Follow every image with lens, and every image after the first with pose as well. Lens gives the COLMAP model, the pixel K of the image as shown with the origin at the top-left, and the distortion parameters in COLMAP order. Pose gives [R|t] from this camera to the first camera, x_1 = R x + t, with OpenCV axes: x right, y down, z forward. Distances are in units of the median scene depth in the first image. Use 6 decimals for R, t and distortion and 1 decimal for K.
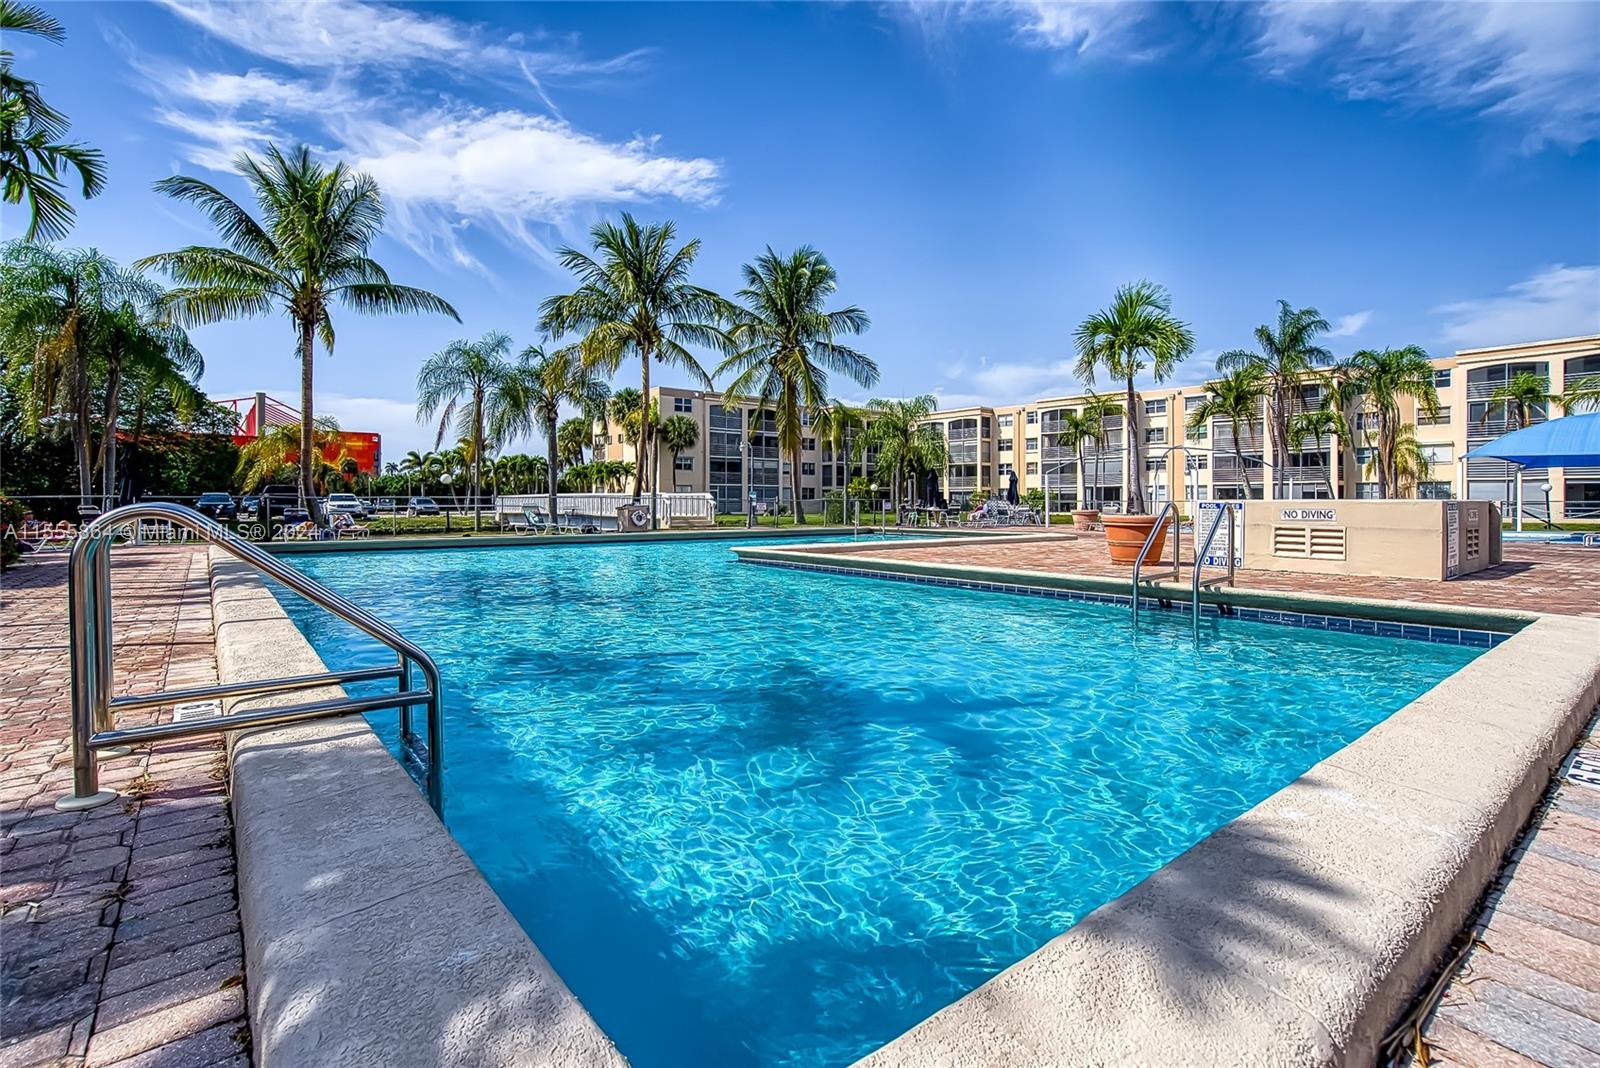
lens RADIAL K [[761.4, 0, 800.0], [0, 761.4, 534.0], [0, 0, 1]] dist [-0.001021, 0.020639]
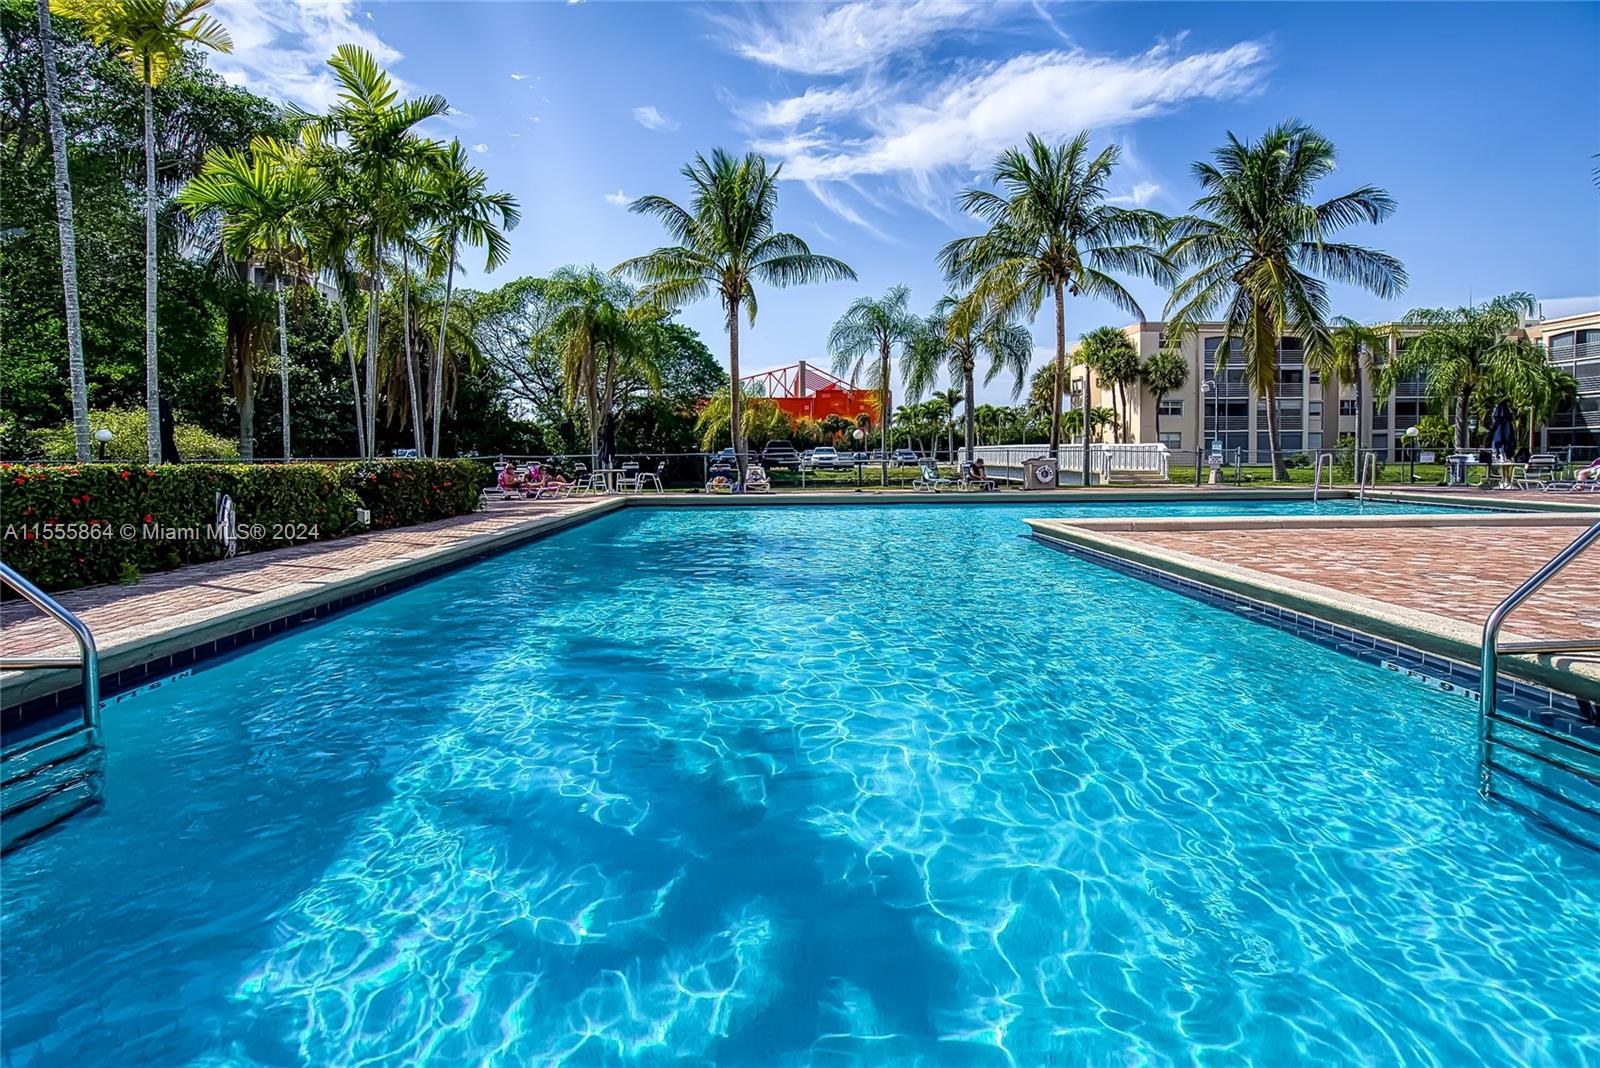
lens RADIAL K [[791.2, 0, 805.1], [0, 791.2, 494.8], [0, 0, 1]] dist [-0.000587, 0.023047]
pose [[0.815483, 0.025648, -0.578213, 0.082147], [-0.018490, 0.999662, 0.018264, -0.005787], [0.578486, -0.004203, 0.815682, 0.059506]]
